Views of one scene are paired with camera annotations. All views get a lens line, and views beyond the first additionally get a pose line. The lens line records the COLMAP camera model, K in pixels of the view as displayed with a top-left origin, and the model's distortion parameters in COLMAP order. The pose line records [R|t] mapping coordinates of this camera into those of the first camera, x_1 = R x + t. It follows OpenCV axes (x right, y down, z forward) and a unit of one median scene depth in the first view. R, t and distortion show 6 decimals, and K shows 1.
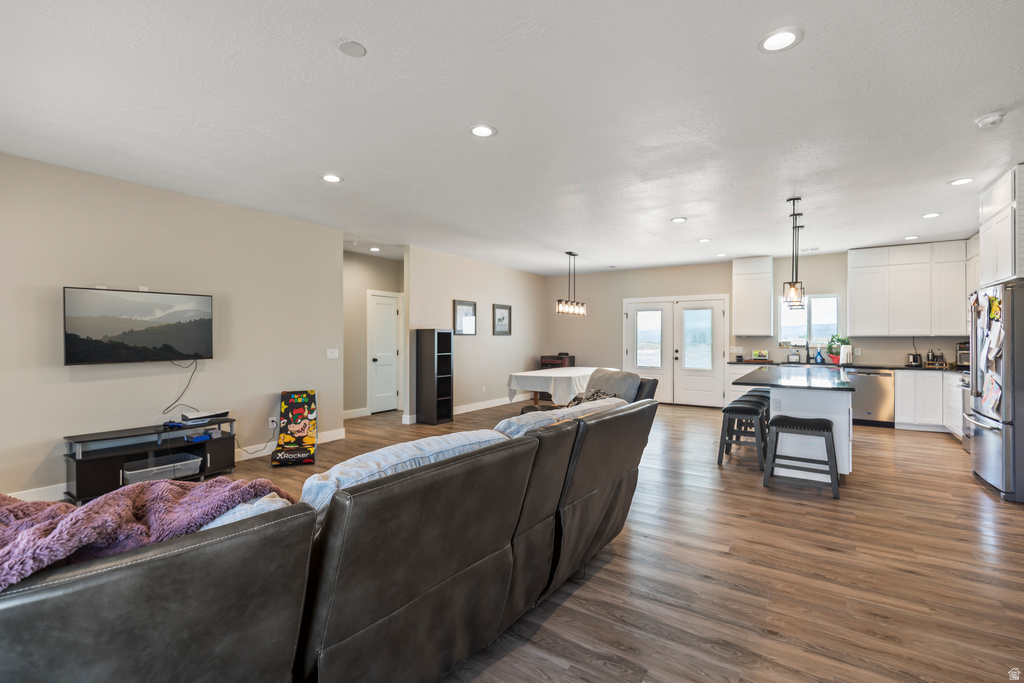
lens RADIAL K [[465.9, 0, 509.1], [0, 465.9, 338.1], [0, 0, 1]] dist [0.007460, -0.000917]
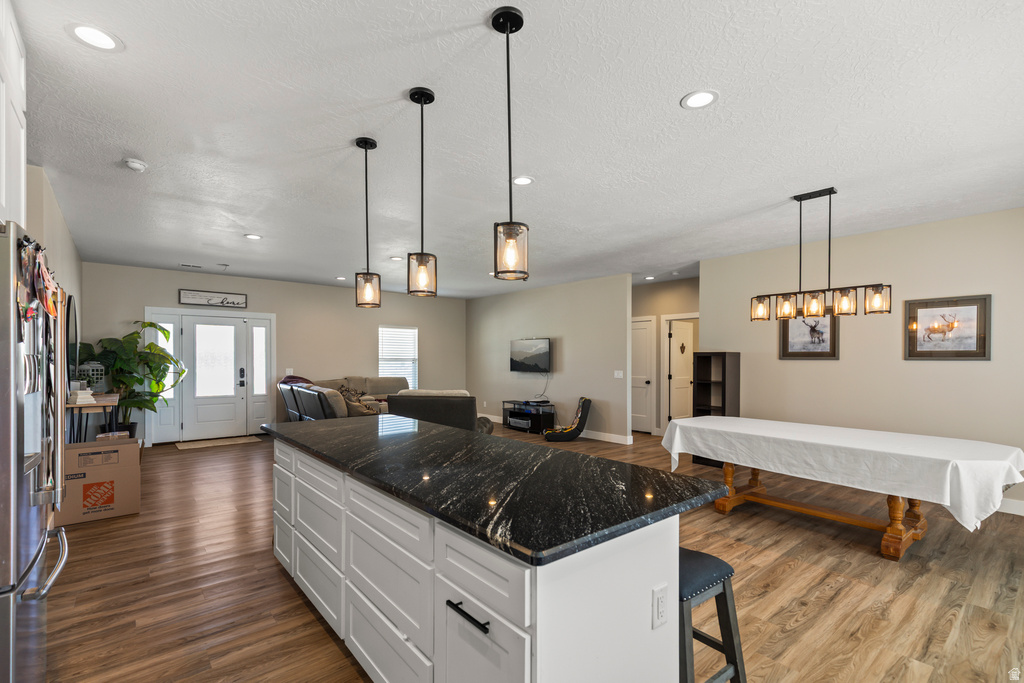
lens RADIAL K [[465.9, 0, 507.9], [0, 465.9, 362.0], [0, 0, 1]] dist [0.007460, -0.000917]
pose [[-0.291470, 0.005520, -0.956564, 0.773322], [-0.005427, 0.999958, 0.007425, -0.006061], [0.956565, 0.007355, -0.291427, 0.914913]]
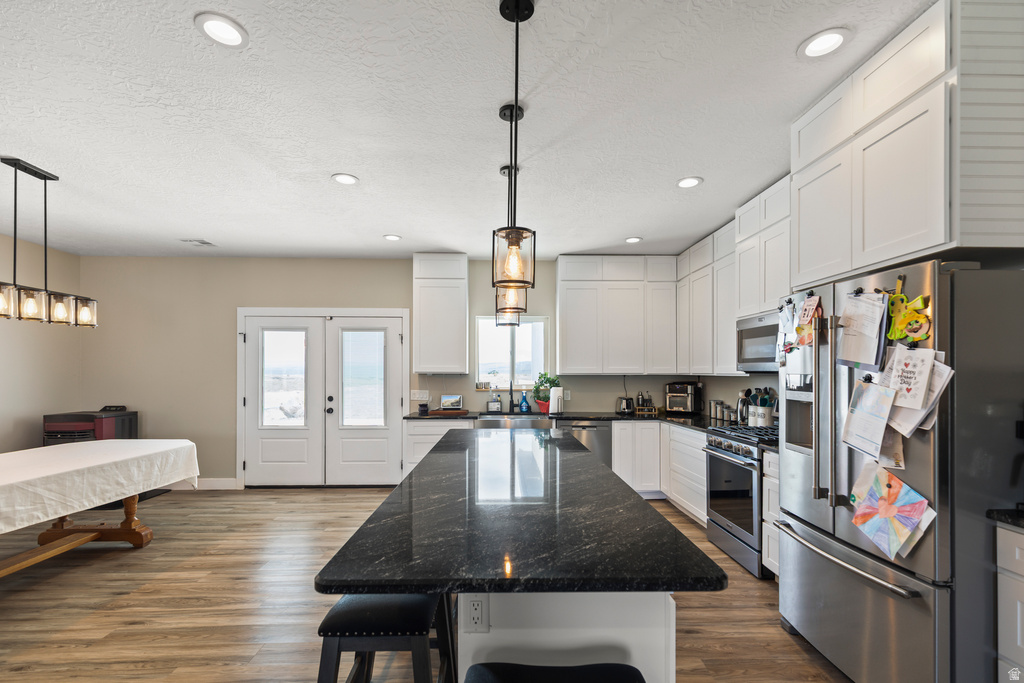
lens RADIAL K [[465.9, 0, 513.2], [0, 465.9, 371.7], [0, 0, 1]] dist [0.007460, -0.000917]
pose [[0.820011, 0.003142, 0.572340, 0.267978], [-0.000700, 0.999990, -0.004486, -0.005876], [-0.572348, 0.003278, 0.820004, 0.472578]]
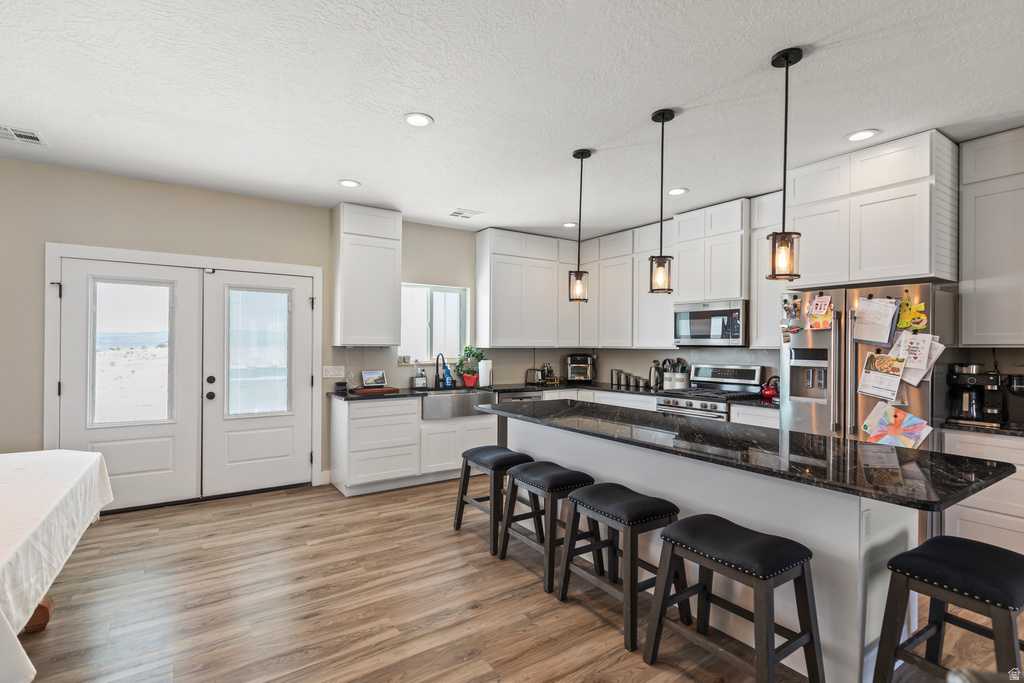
lens RADIAL K [[495.3, 0, 507.4], [0, 495.3, 344.4], [0, 0, 1]] dist [0.003143, -0.001598]
pose [[0.386914, 0.004359, 0.922105, 0.036860], [-0.003312, 0.999989, -0.003338, -0.006894], [-0.922110, -0.001762, 0.386925, 0.712939]]
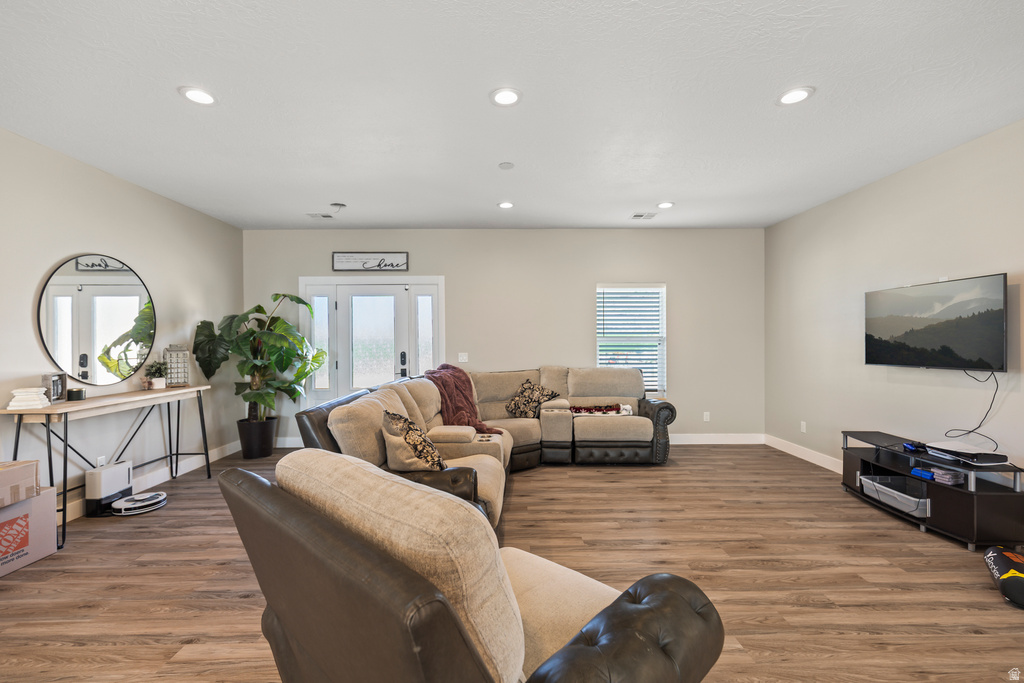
lens RADIAL K [[465.9, 0, 510.1], [0, 465.9, 341.8], [0, 0, 1]] dist [0.007460, -0.000917]
pose [[-0.832711, 0.007927, -0.553651, 0.185254], [0.004717, 0.999963, 0.007222, -0.002676], [0.553687, 0.003402, -0.832718, 0.773532]]
